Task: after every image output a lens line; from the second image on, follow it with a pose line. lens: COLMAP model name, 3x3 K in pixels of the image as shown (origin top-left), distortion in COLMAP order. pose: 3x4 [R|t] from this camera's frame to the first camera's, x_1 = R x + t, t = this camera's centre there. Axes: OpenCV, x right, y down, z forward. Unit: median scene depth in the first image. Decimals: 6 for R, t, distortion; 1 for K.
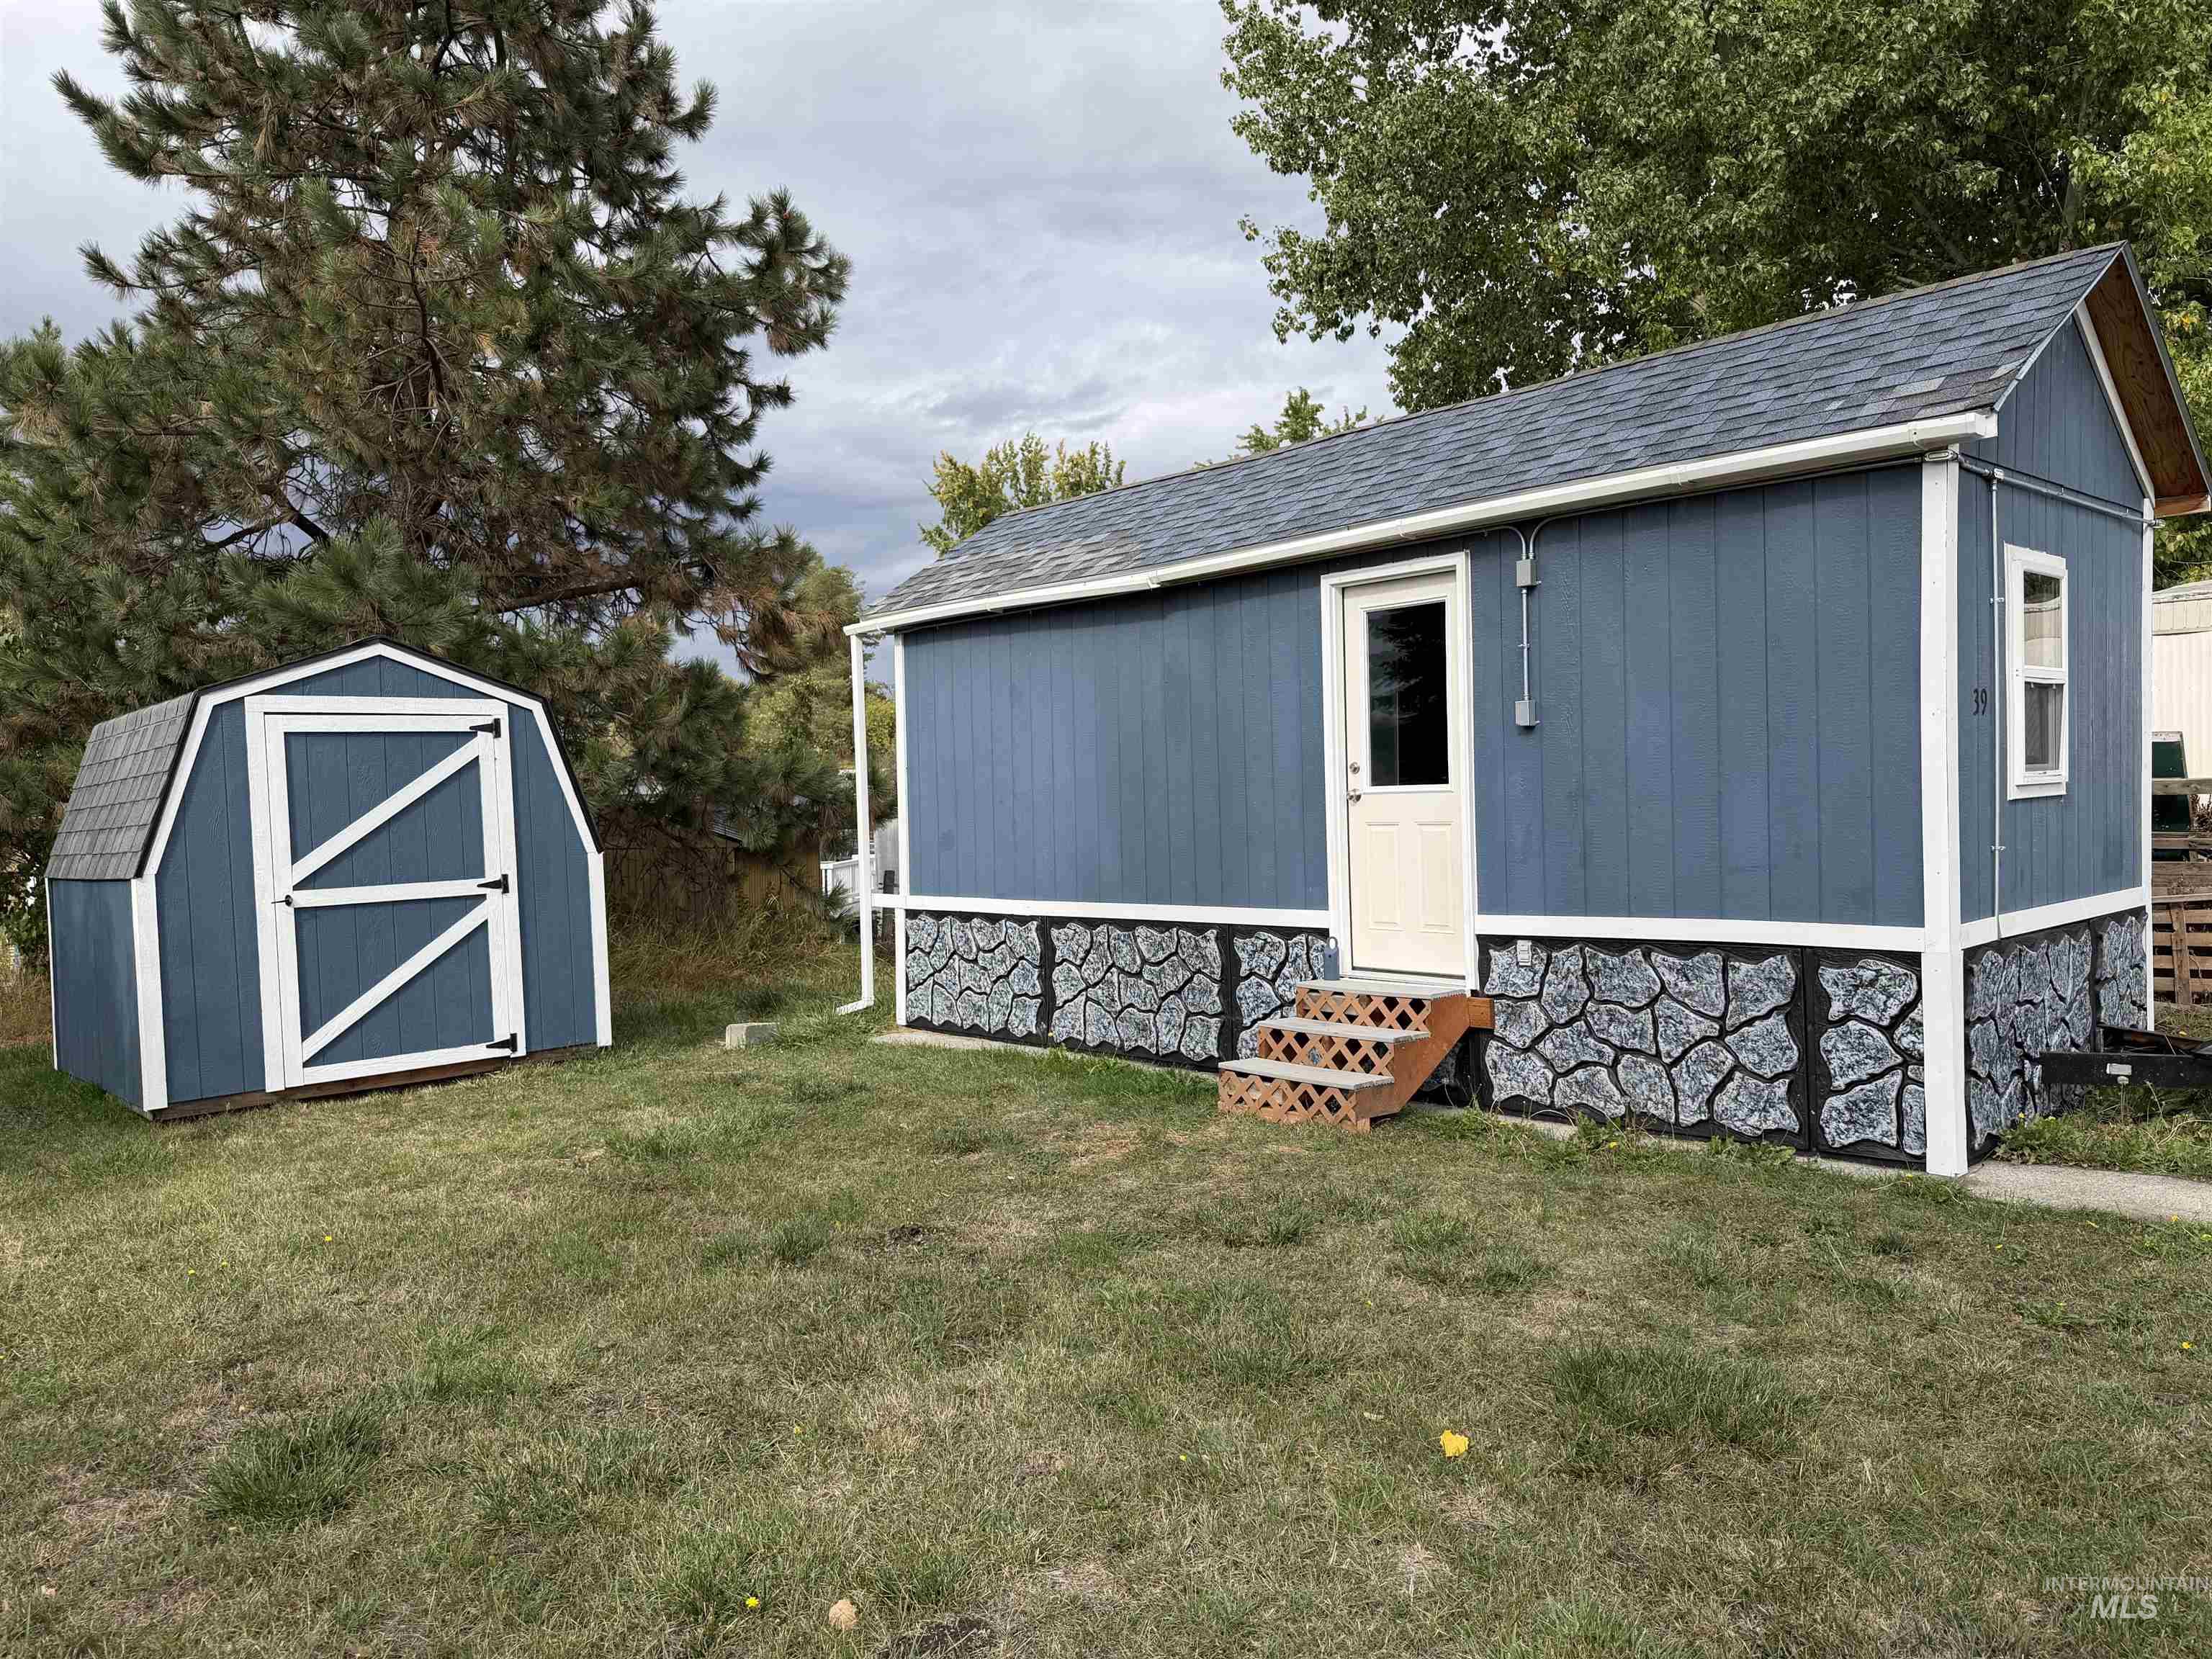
lens RADIAL K [[1552.9, 0, 1134.1], [0, 1552.9, 837.8], [0, 0, 1]] dist [0.036190, -0.045614]
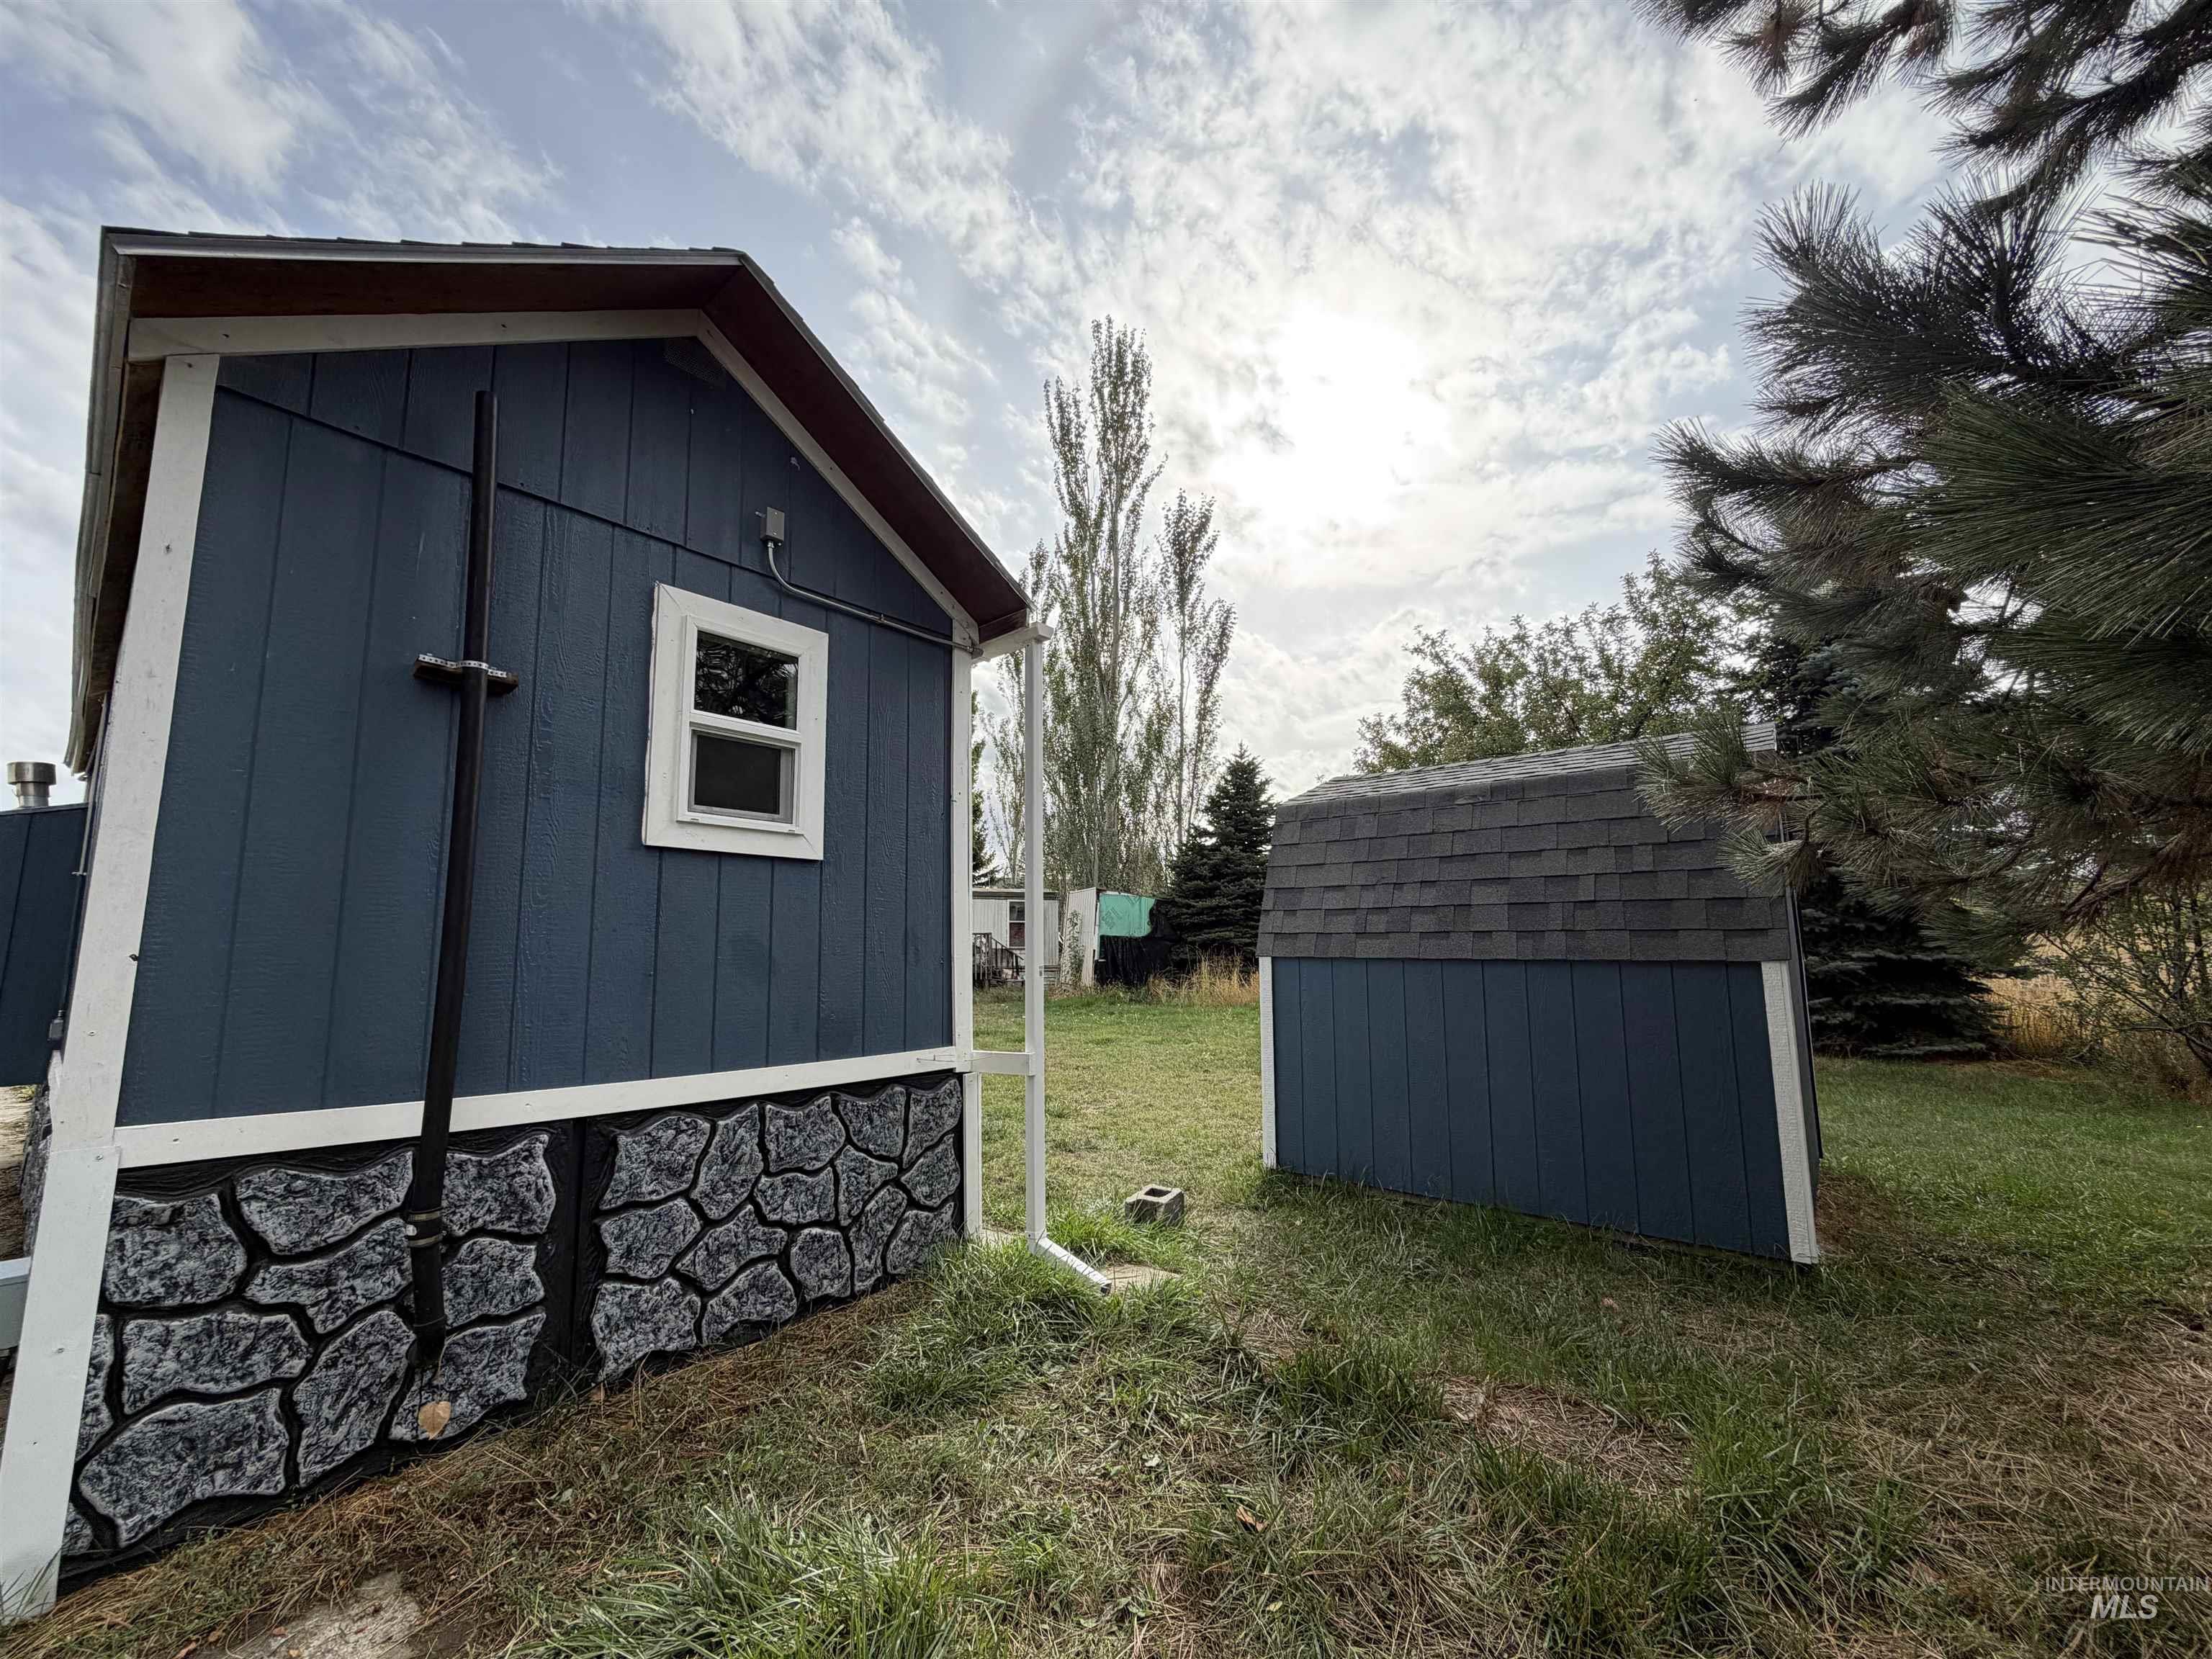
lens RADIAL K [[883.7, 0, 1108.6], [0, 883.7, 829.1], [0, 0, 1]] dist [-0.000492, 0.000175]
pose [[-0.108836, 0.206838, 0.972303, -0.205127], [0.049015, 0.978040, -0.202571, 0.031922], [-0.992851, 0.025611, -0.116584, 0.879276]]
